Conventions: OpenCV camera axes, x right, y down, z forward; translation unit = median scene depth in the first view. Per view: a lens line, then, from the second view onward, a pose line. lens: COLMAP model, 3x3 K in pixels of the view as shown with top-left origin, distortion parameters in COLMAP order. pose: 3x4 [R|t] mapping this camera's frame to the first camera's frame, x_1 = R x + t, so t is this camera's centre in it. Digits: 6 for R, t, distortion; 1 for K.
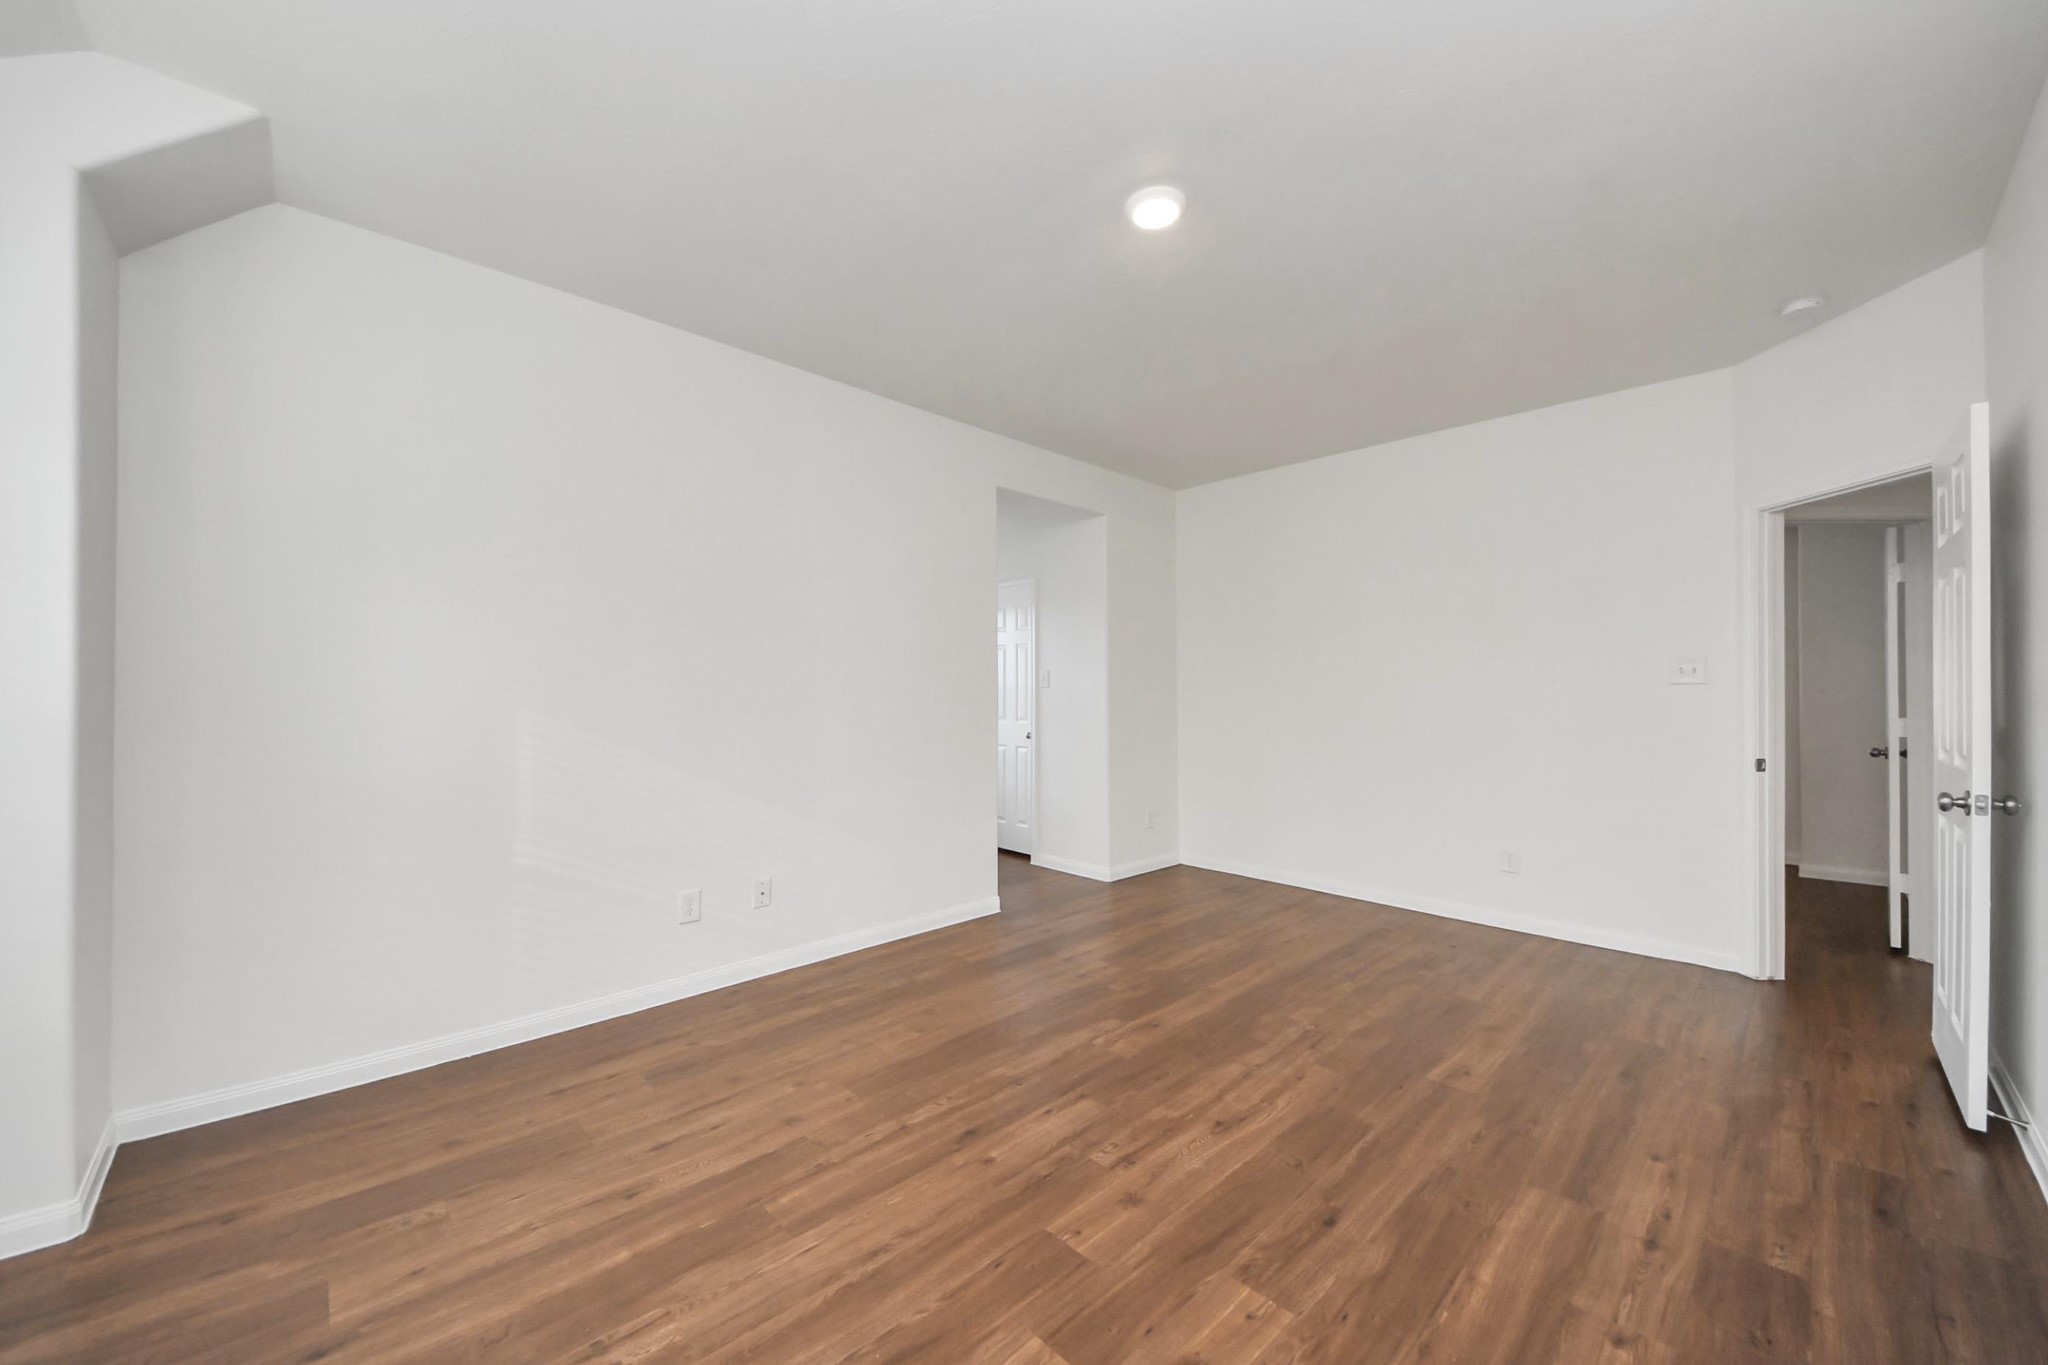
lens RADIAL K [[751.1, 0, 1024.0], [0, 751.1, 682.5], [0, 0, 1]] dist [0.013945, -0.000337]
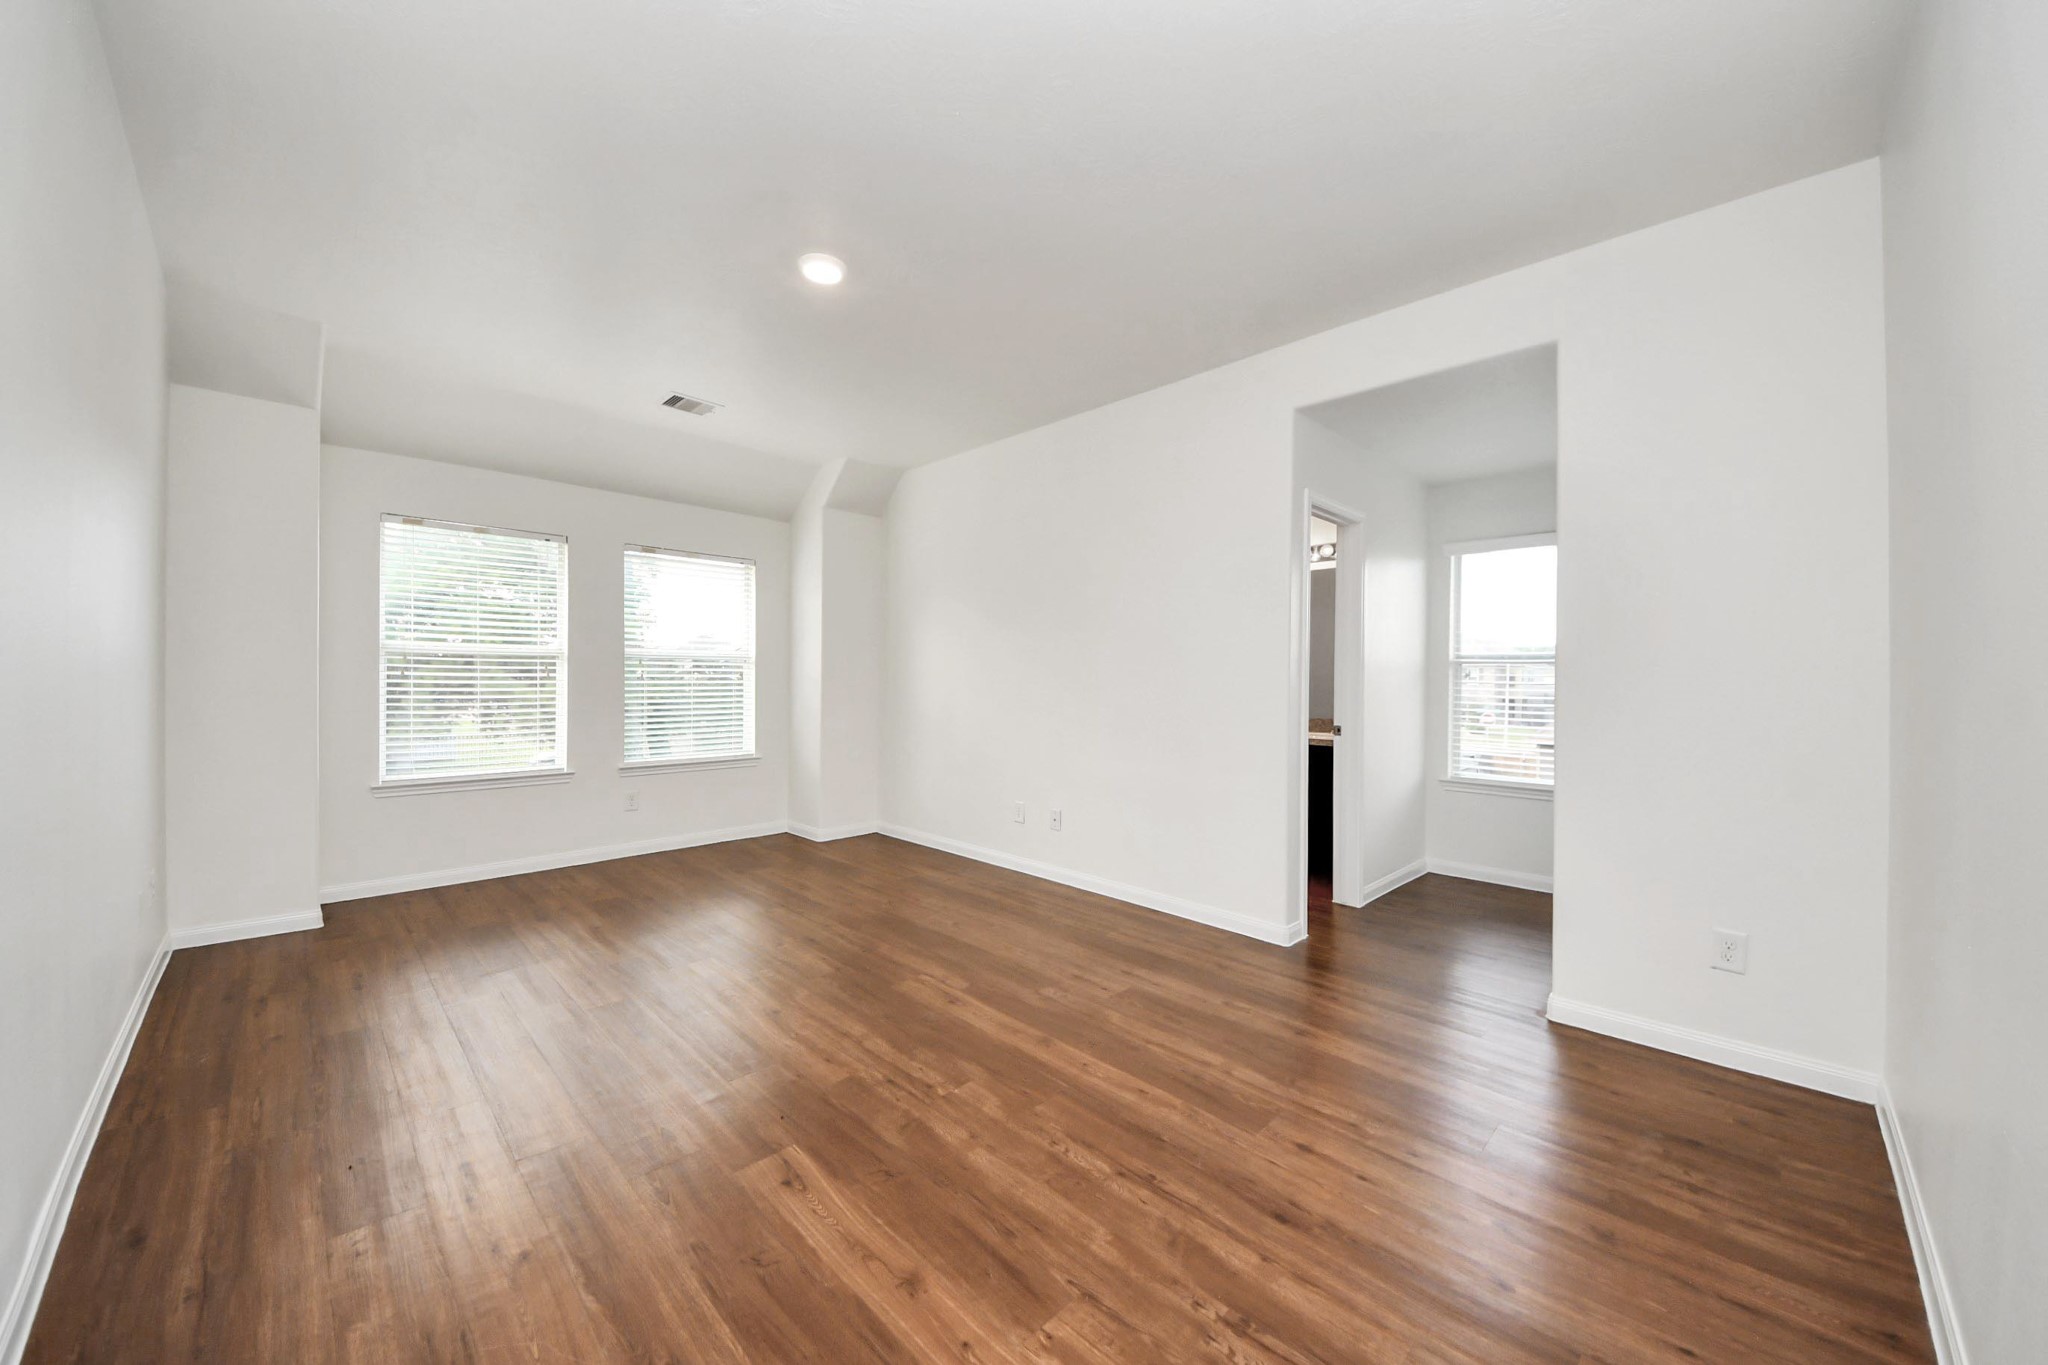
lens RADIAL K [[741.1, 0, 1015.5], [0, 741.1, 681.3], [0, 0, 1]] dist [0.040108, -0.013899]
pose [[0.016690, 0.006594, -0.999839, 1.326830], [0.003944, 0.999970, 0.006661, 0.026182], [0.999853, -0.004054, 0.016664, 1.218253]]
